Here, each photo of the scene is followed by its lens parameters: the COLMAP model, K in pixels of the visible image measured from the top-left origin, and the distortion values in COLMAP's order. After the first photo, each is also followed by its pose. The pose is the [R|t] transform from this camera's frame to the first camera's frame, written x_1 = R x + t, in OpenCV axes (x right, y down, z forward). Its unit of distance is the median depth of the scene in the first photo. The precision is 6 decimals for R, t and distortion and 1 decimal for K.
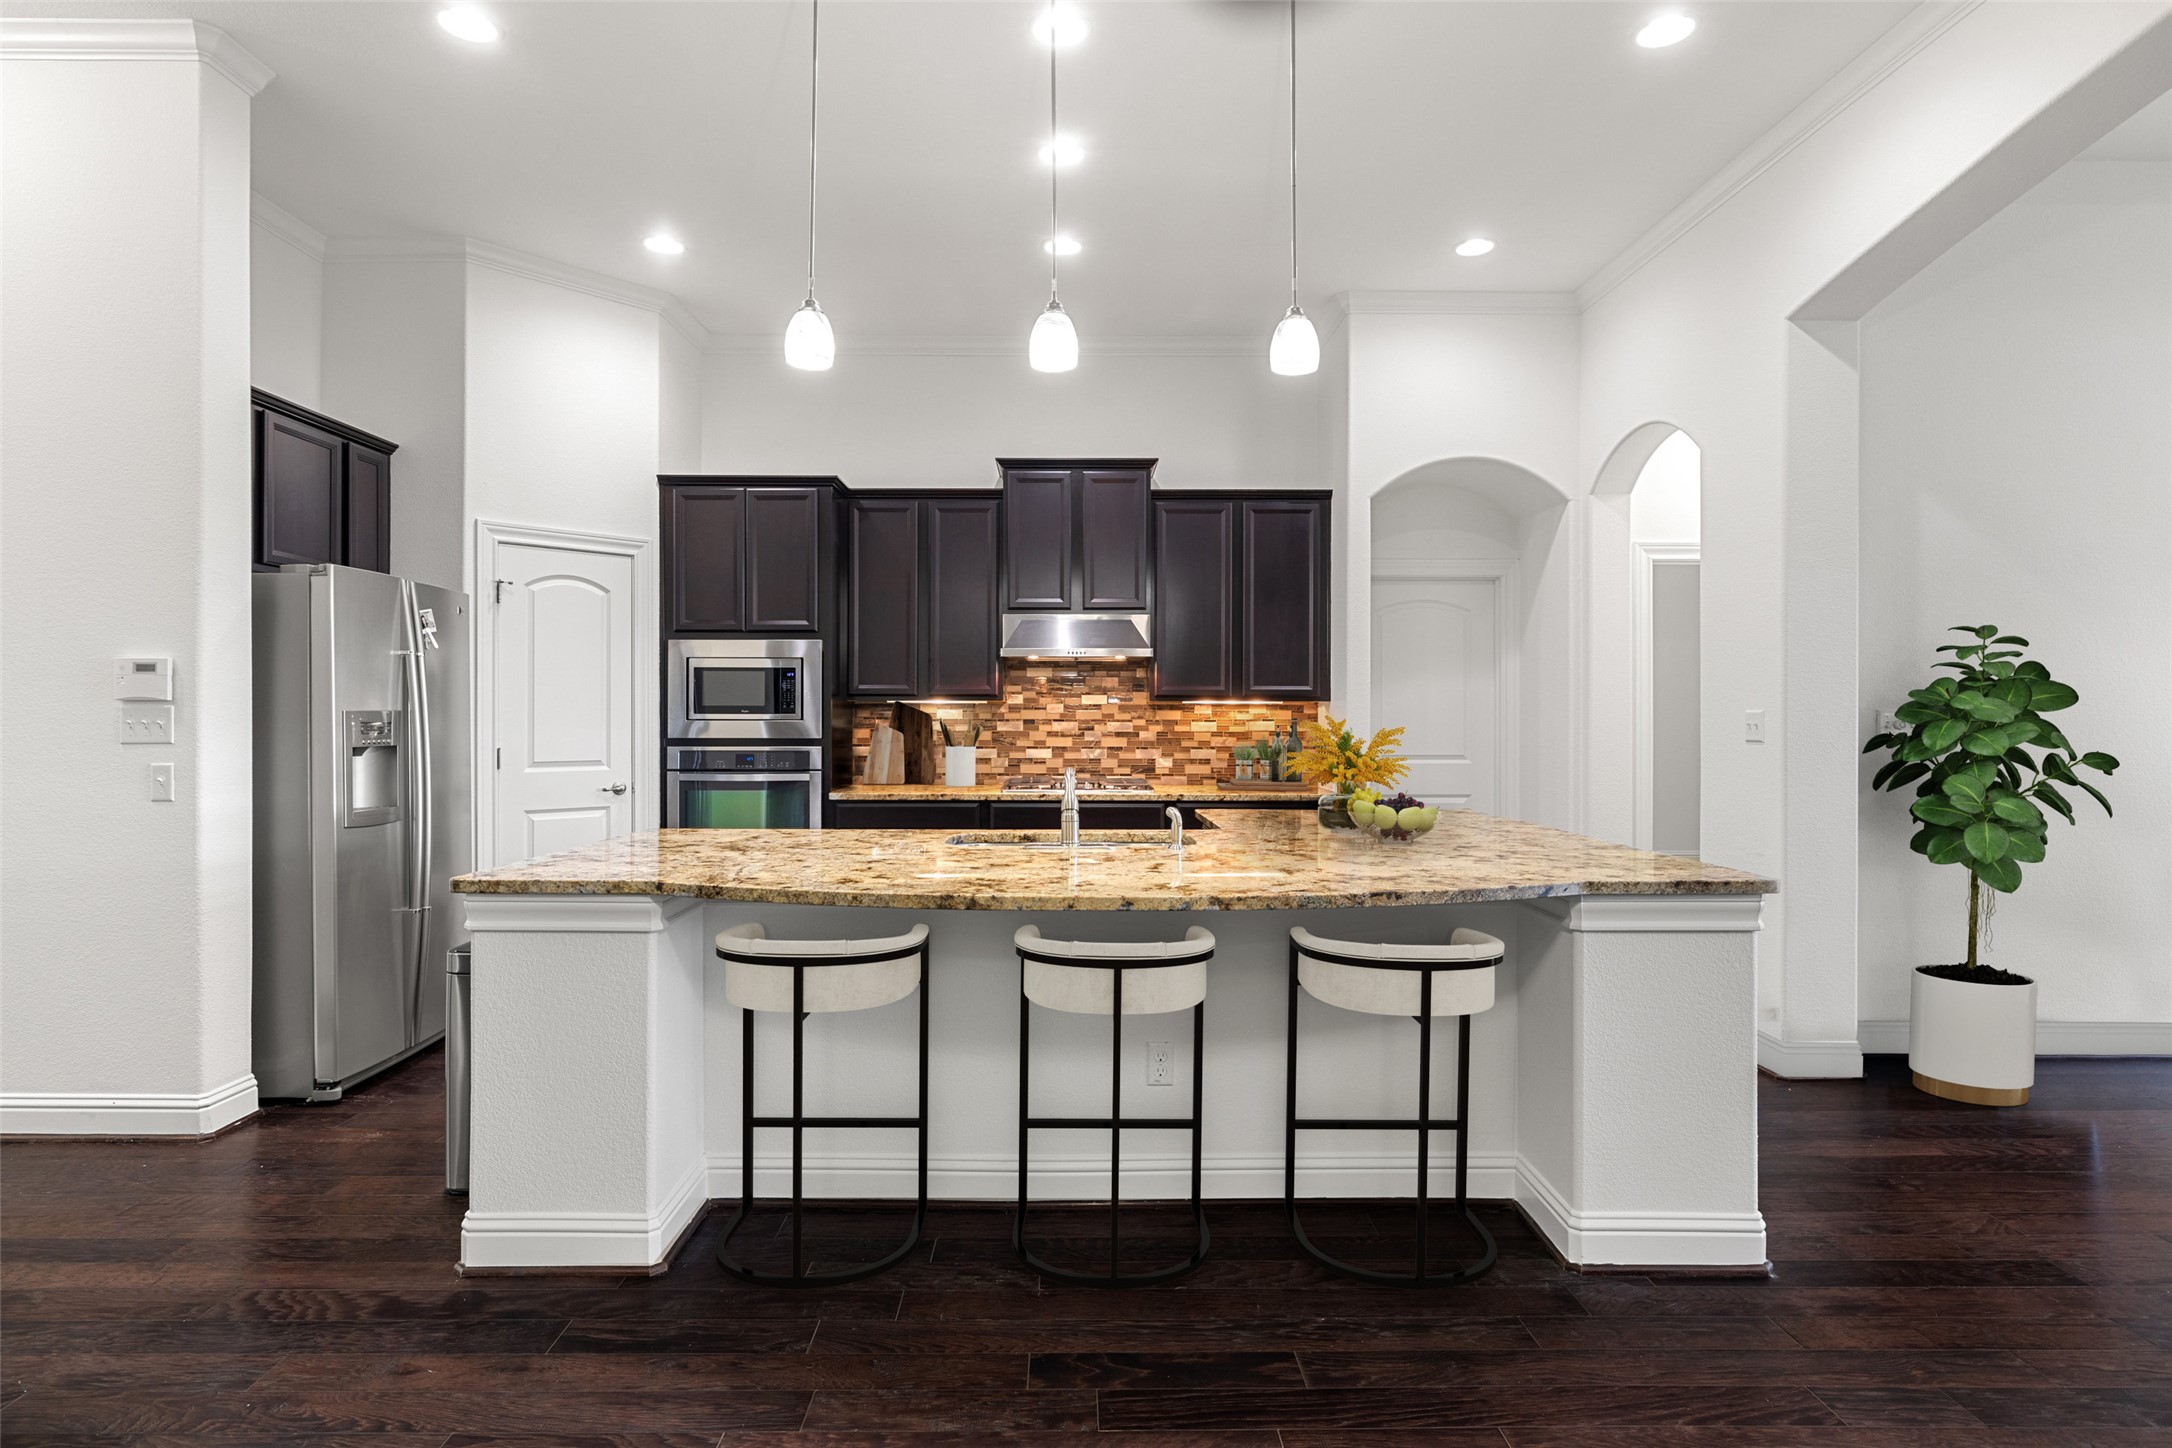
lens RADIAL K [[1141.2, 0, 1086.7], [0, 1141.2, 721.8], [0, 0, 1]] dist [0.004730, 0.001150]
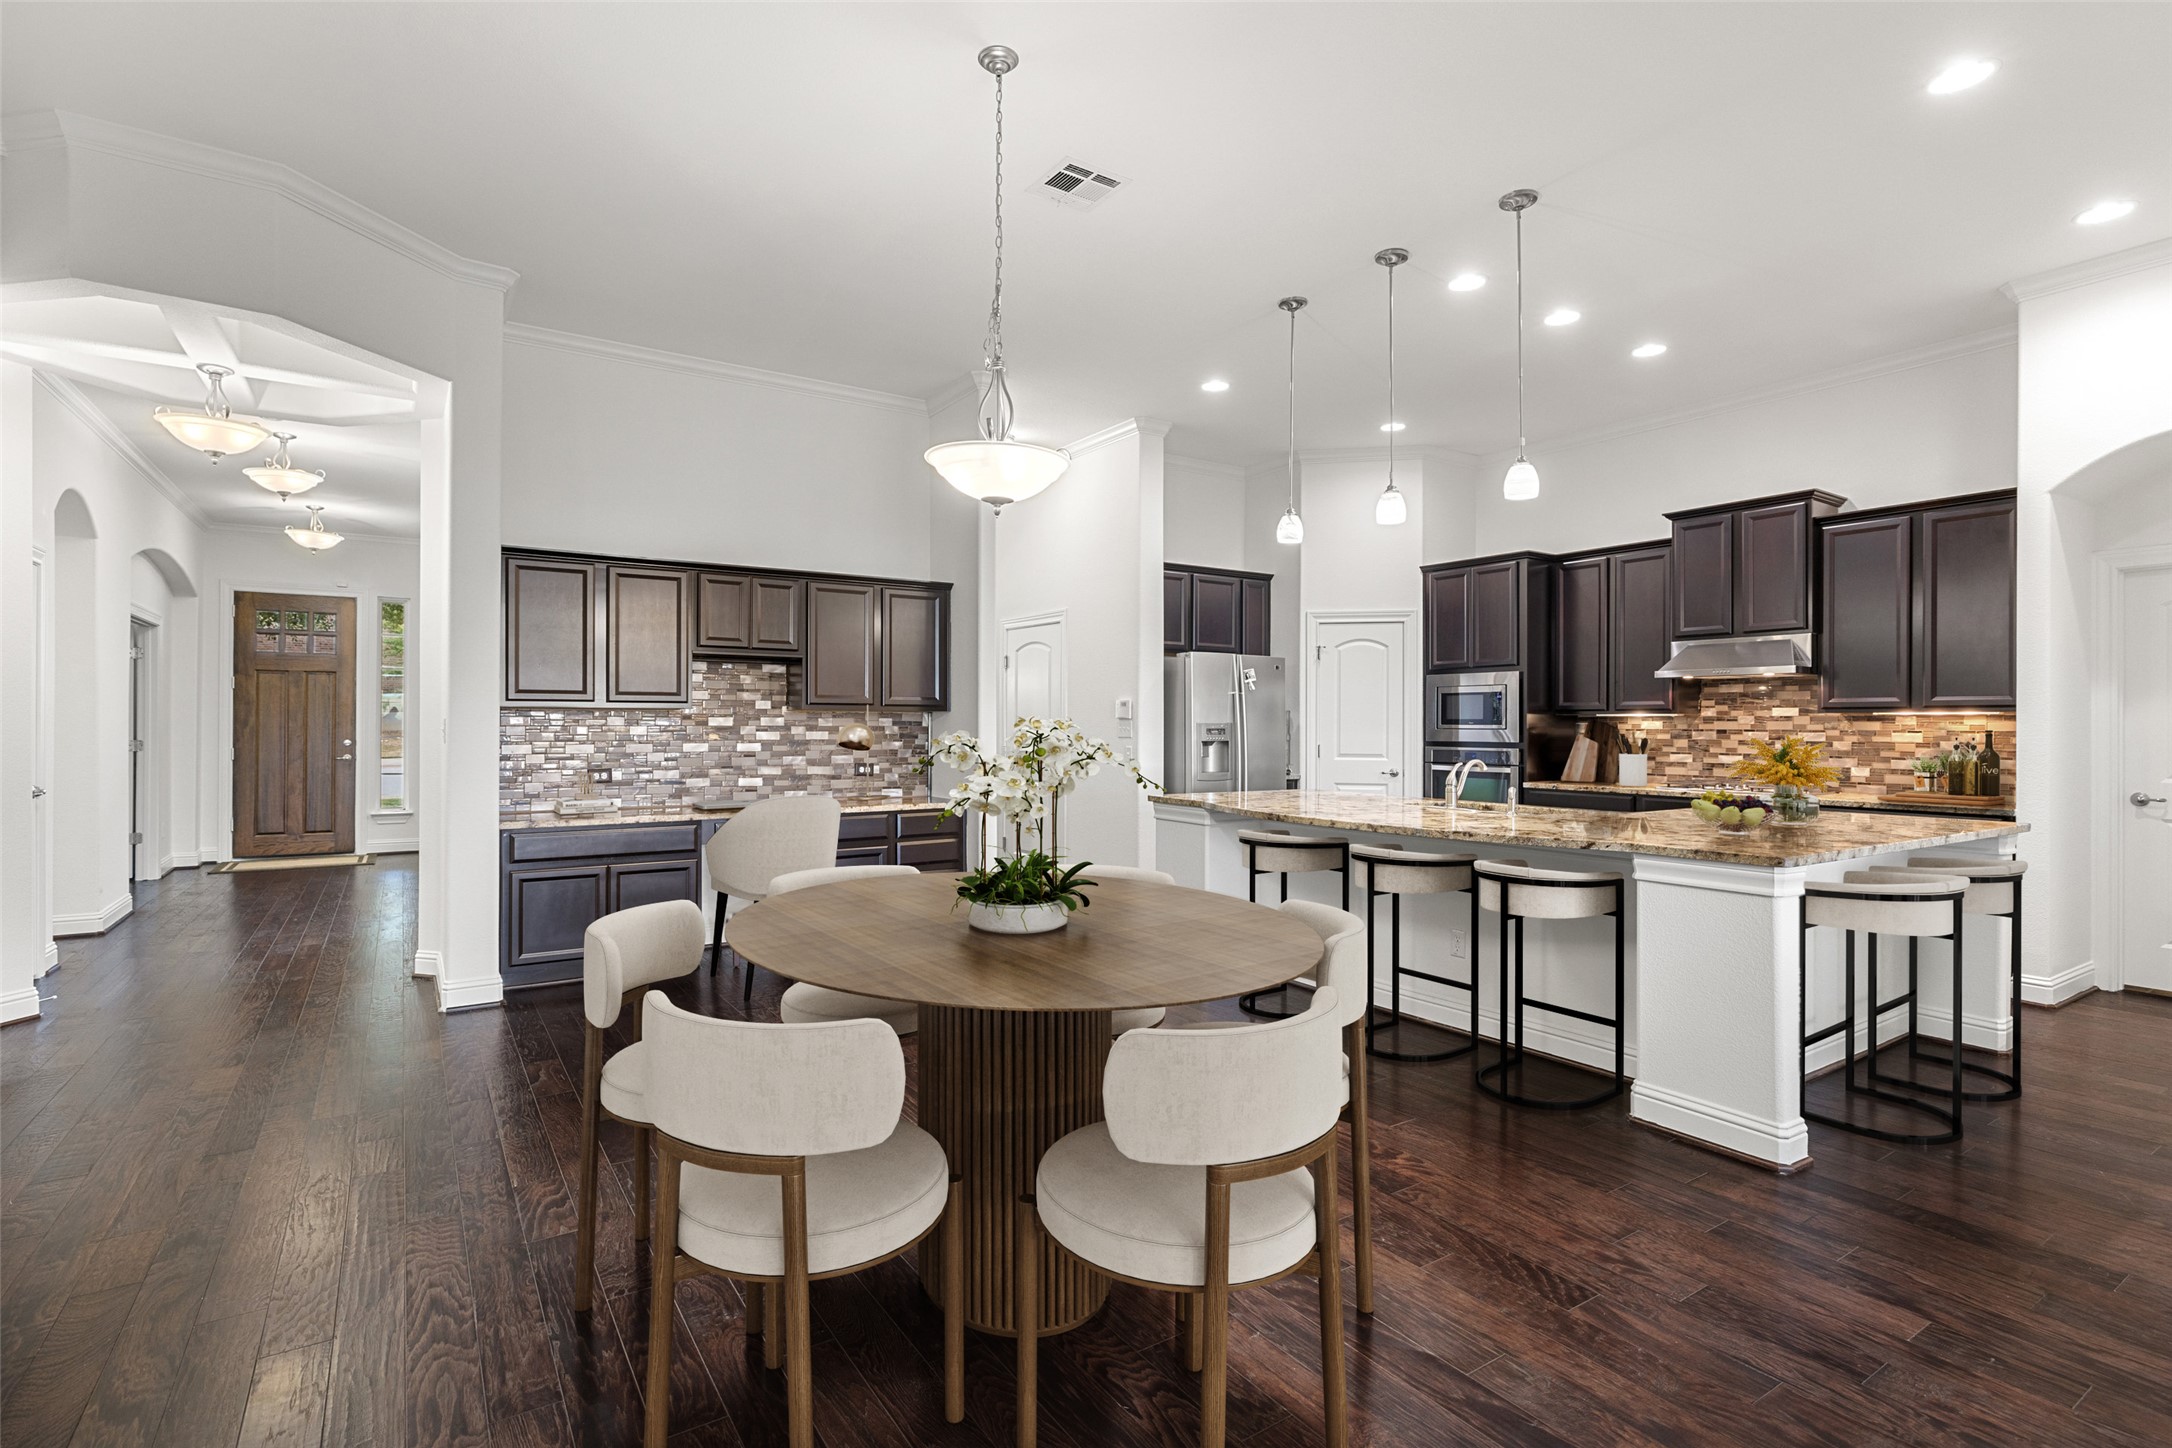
lens RADIAL K [[1049.5, 0, 1080.3], [0, 1049.5, 724.9], [0, 0, 1]] dist [0.002812, 0.000273]
pose [[0.544394, -0.000870, -0.838829, 0.513865], [-0.006412, 0.999966, -0.005198, 0.002915], [0.838805, 0.008209, 0.544370, -0.120511]]
